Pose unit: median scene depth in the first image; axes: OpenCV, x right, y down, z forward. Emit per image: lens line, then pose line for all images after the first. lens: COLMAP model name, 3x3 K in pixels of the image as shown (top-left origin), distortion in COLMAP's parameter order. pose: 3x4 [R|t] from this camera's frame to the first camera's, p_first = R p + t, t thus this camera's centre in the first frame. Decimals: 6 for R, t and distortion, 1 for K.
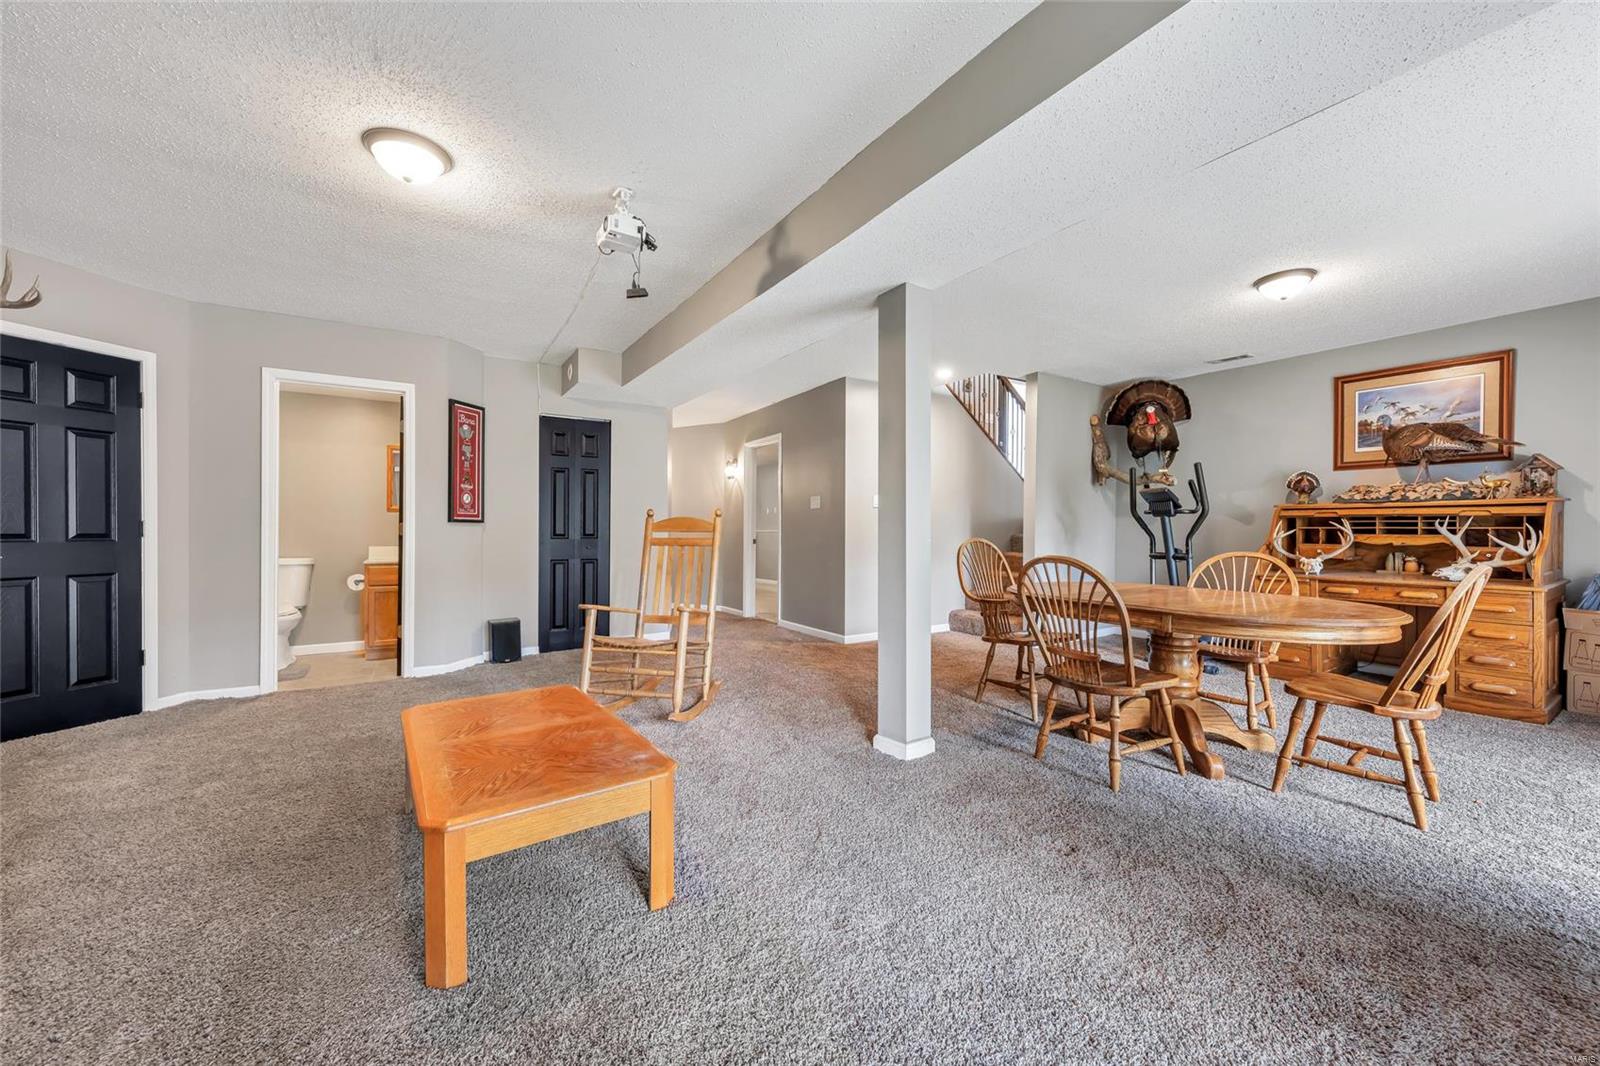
lens RADIAL K [[609.8, 0, 792.8], [0, 609.8, 532.2], [0, 0, 1]] dist [0.007670, -0.001747]
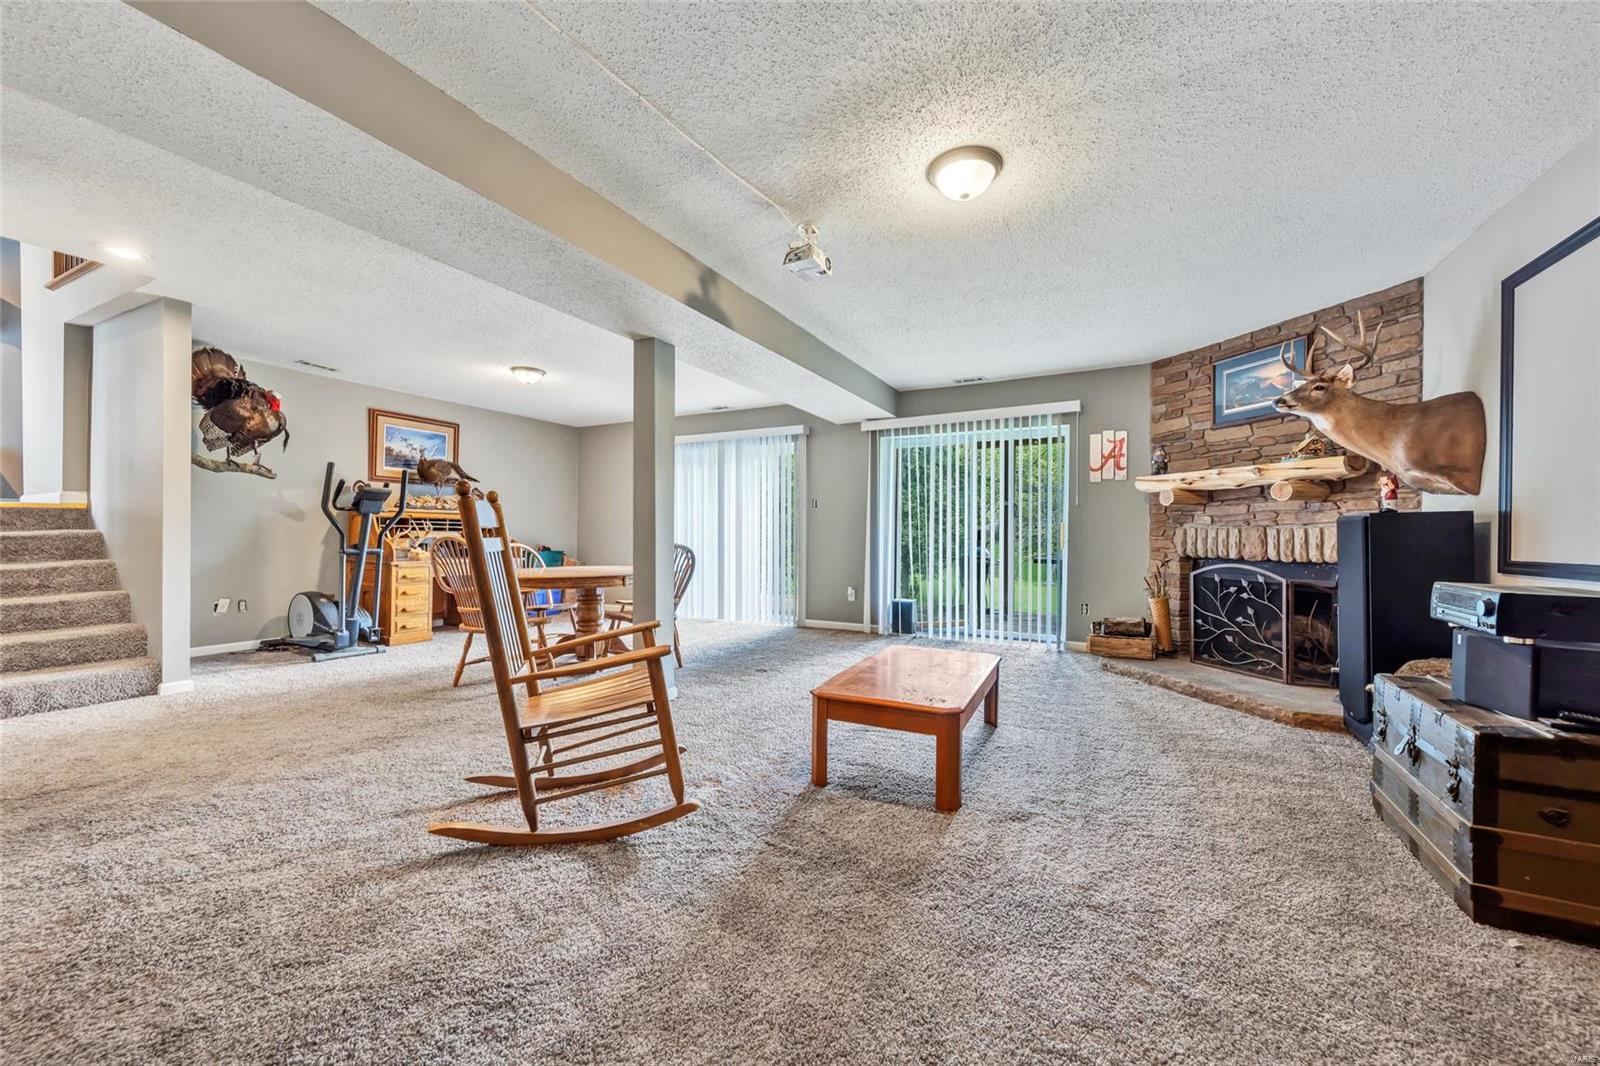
lens RADIAL K [[609.8, 0, 804.9], [0, 609.8, 537.1], [0, 0, 1]] dist [0.007670, -0.001747]
pose [[-0.504776, -0.010311, 0.863189, -0.708503], [-0.006256, 0.999946, 0.008286, 0.000136], [-0.863228, -0.001218, -0.504813, 0.896758]]
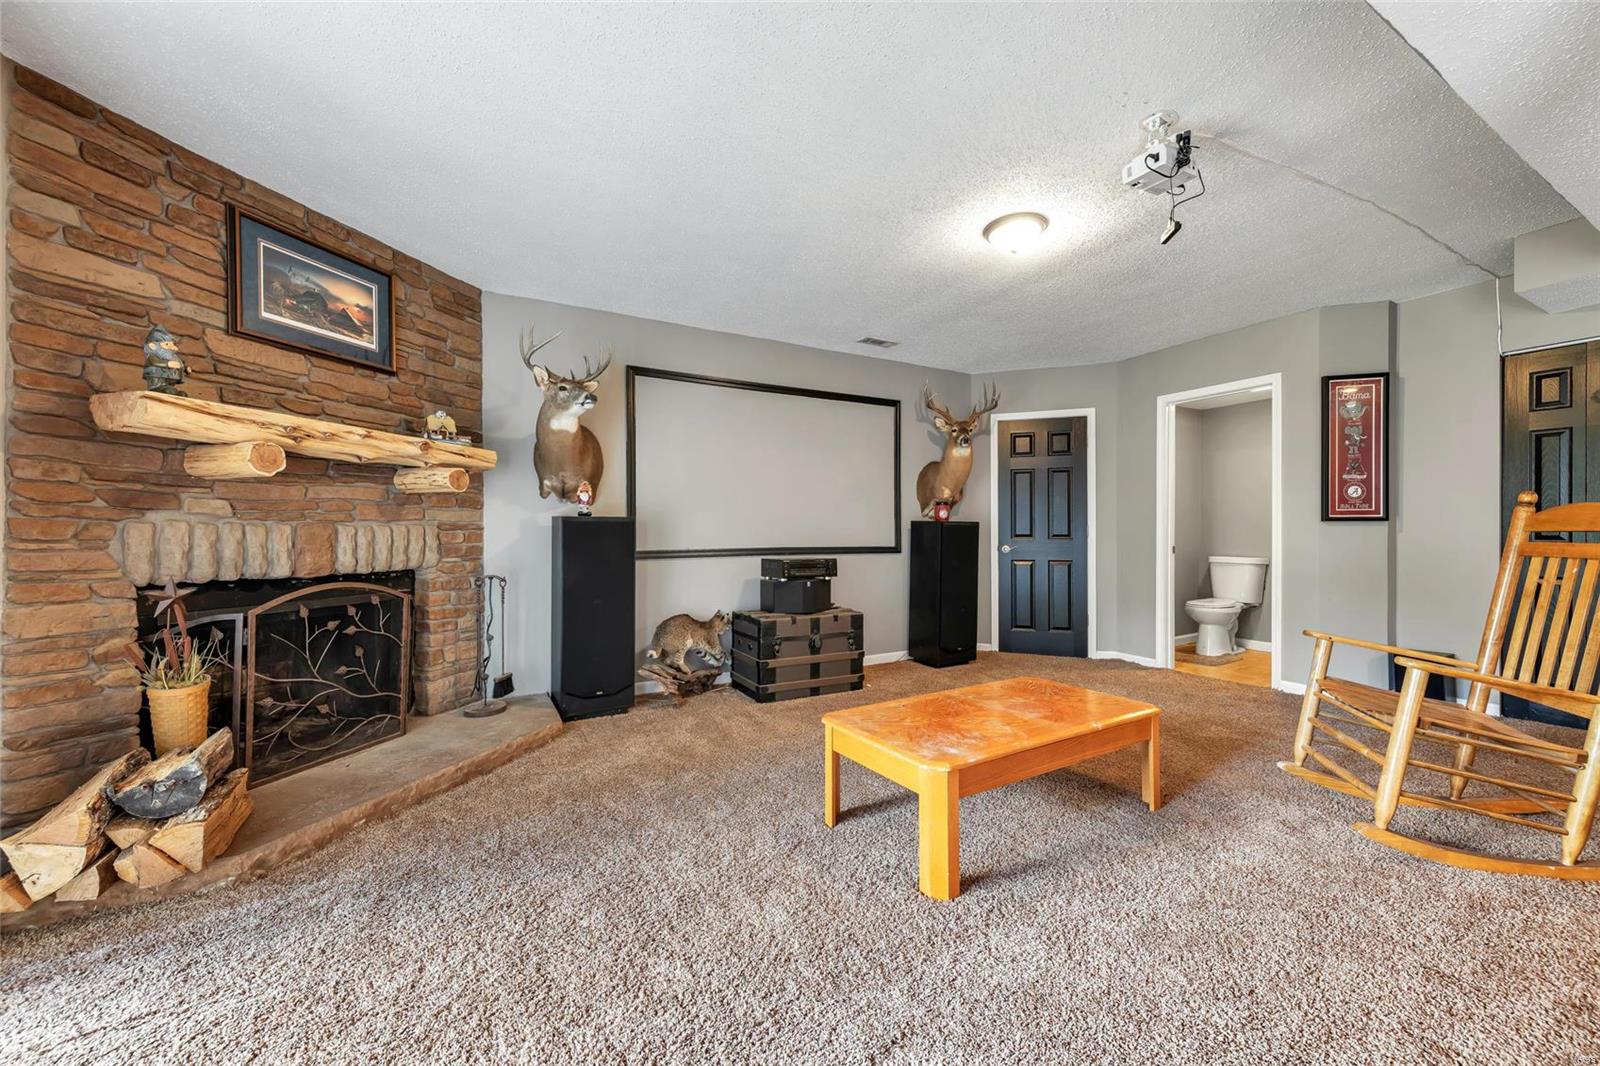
lens RADIAL K [[609.8, 0, 808.1], [0, 609.8, 530.0], [0, 0, 1]] dist [0.007670, -0.001747]
pose [[-0.050765, -0.008439, -0.998675, 0.325816], [0.002523, 0.999960, -0.008578, 0.001237], [0.998707, -0.002955, -0.050742, 0.326503]]
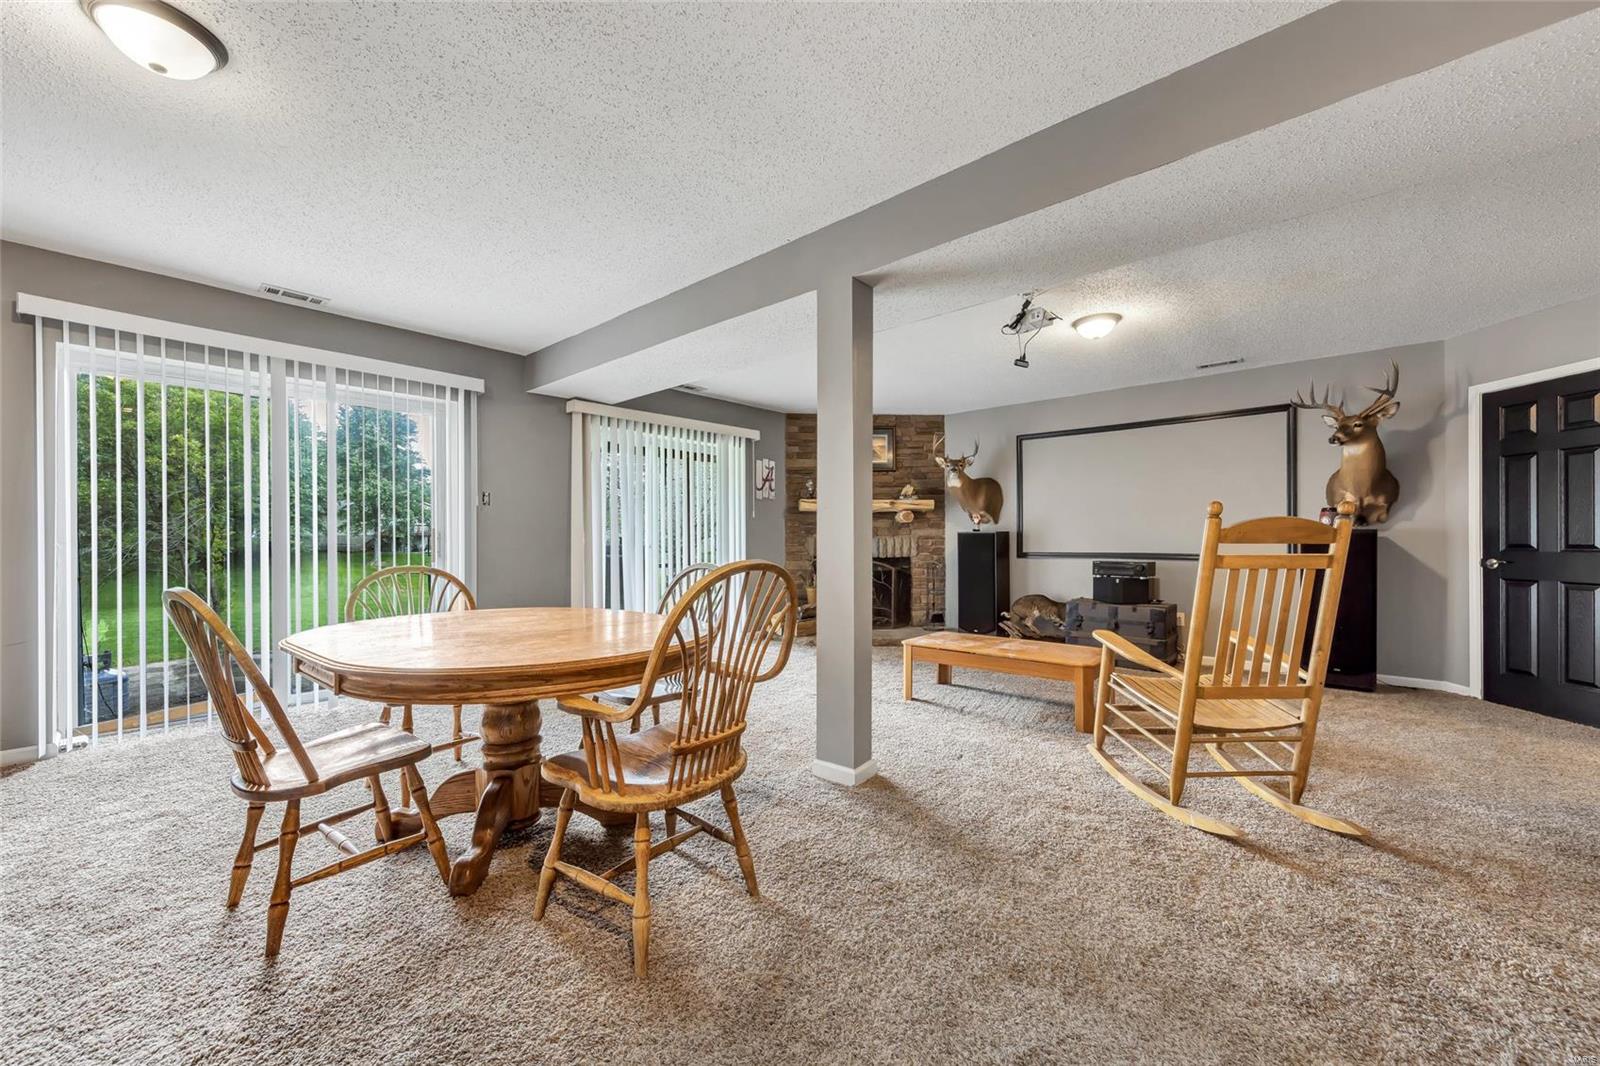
lens RADIAL K [[609.8, 0, 798.7], [0, 609.8, 536.3], [0, 0, 1]] dist [0.007670, -0.001747]
pose [[-0.960421, -0.004086, -0.278523, 0.332967], [-0.002239, 0.999973, -0.006950, -0.002545], [0.278543, -0.006051, -0.960405, 1.226522]]
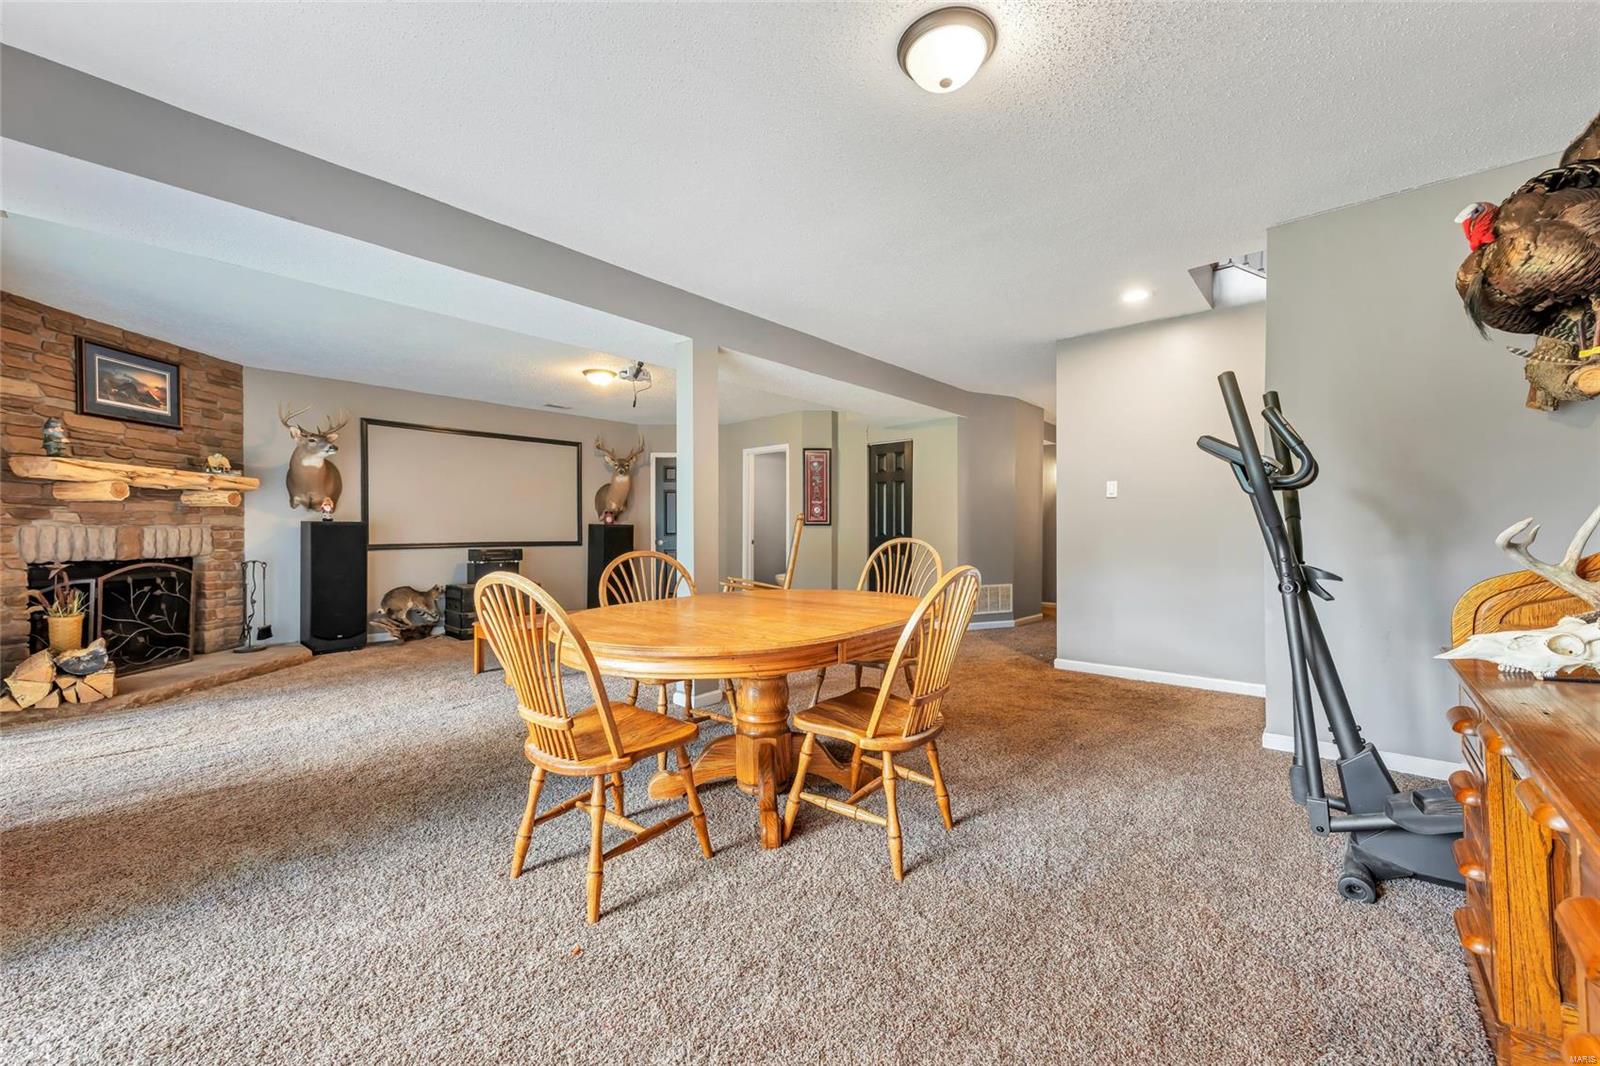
lens RADIAL K [[609.8, 0, 801.0], [0, 609.8, 531.0], [0, 0, 1]] dist [0.007670, -0.001747]
pose [[0.270993, -0.004615, -0.962570, 0.956391], [0.003835, 0.999986, -0.003714, 0.002888], [0.962574, -0.002685, 0.271007, 0.564437]]
